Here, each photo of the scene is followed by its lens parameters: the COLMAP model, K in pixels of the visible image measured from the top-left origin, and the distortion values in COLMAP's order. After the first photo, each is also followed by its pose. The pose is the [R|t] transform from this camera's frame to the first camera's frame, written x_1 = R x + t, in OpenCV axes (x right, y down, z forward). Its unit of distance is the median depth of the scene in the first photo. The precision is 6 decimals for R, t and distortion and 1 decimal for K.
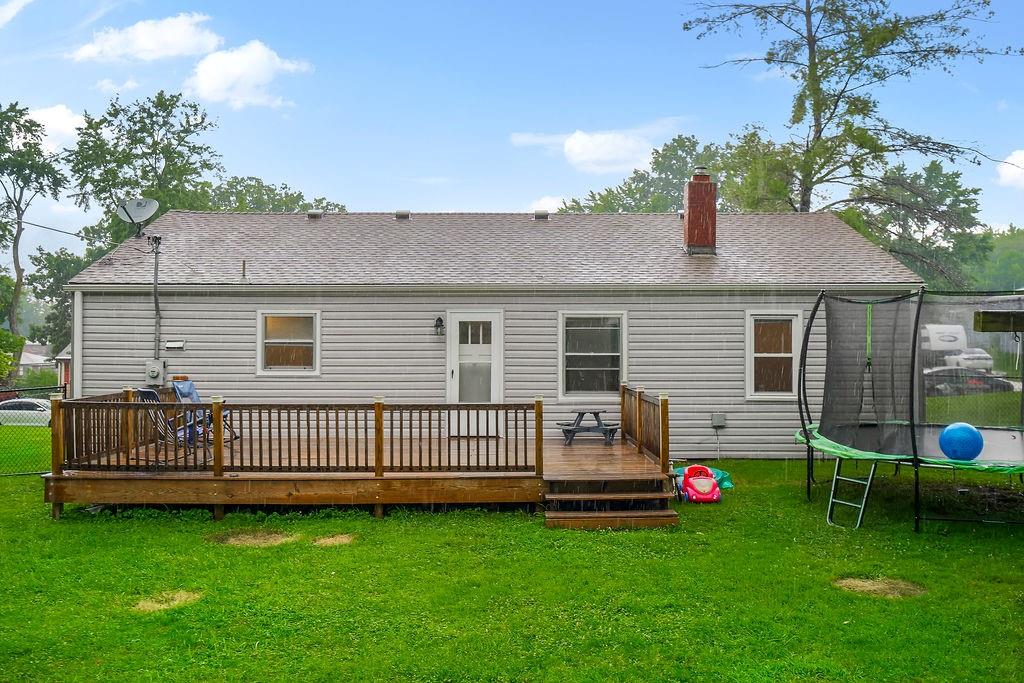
lens RADIAL K [[891.6, 0, 512.0], [0, 891.6, 341.5], [0, 0, 1]] dist [0.031127, -0.004837]
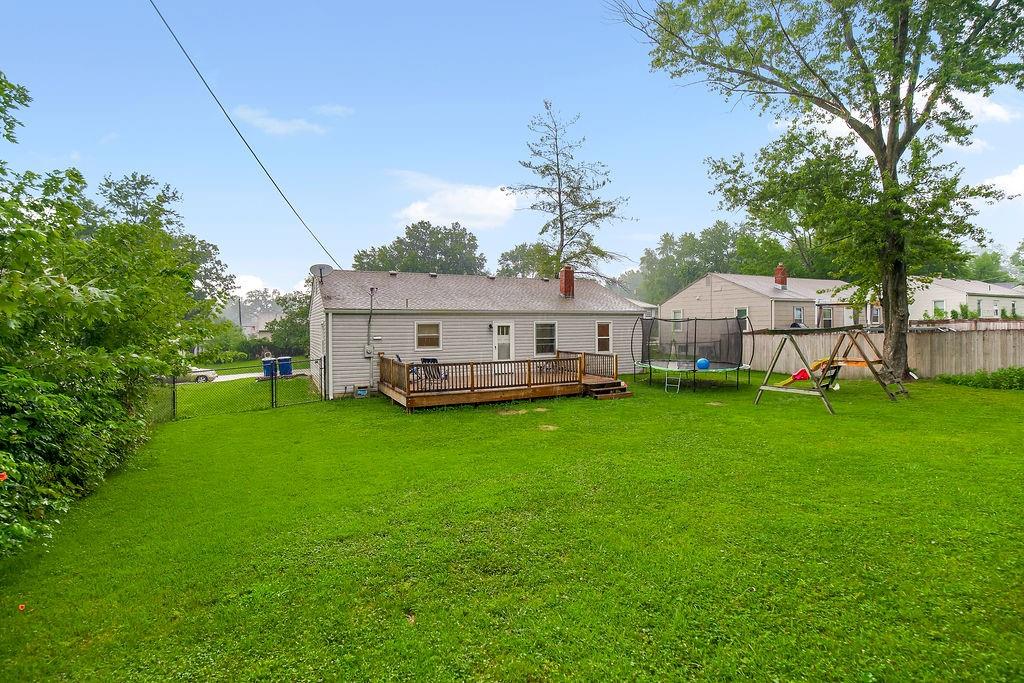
lens RADIAL K [[479.6, 0, 510.1], [0, 479.6, 338.2], [0, 0, 1]] dist [-0.001814, 0.000412]
pose [[0.900996, -0.019123, 0.433407, -0.590862], [0.007218, 0.999551, 0.029097, -0.026448], [-0.433768, -0.023088, 0.900729, -0.182105]]
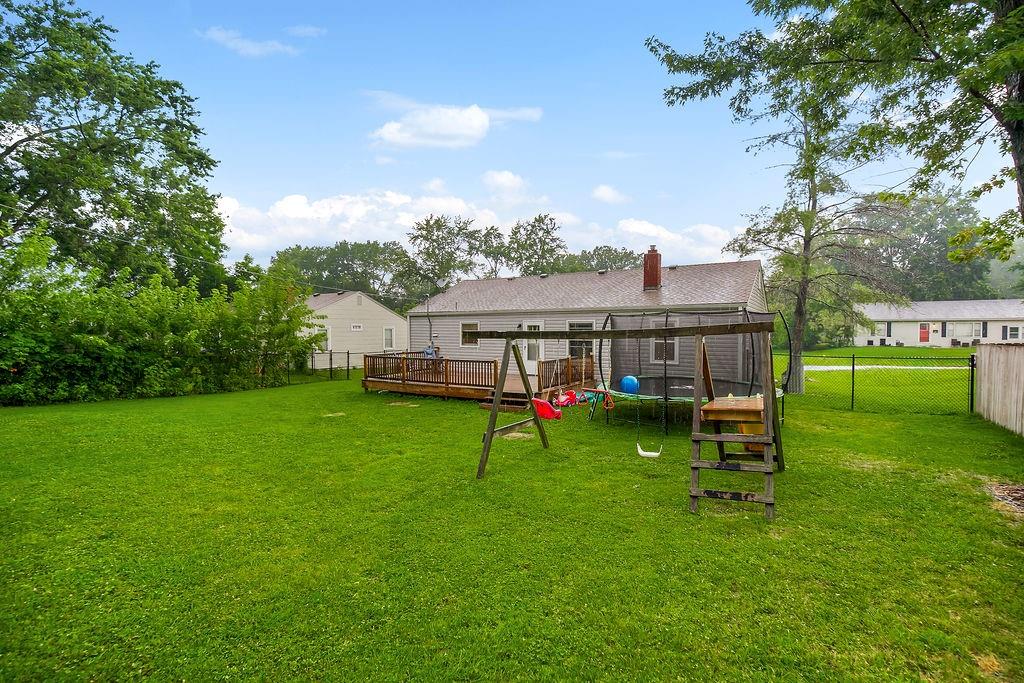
lens RADIAL K [[479.9, 0, 512.0], [0, 479.9, 341.5], [0, 0, 1]] dist [0.001332, 0.000157]
pose [[0.851438, 0.008062, -0.524393, 0.560503], [0.006817, 0.999627, 0.026437, -0.013852], [0.524411, -0.026084, 0.851066, -0.086187]]
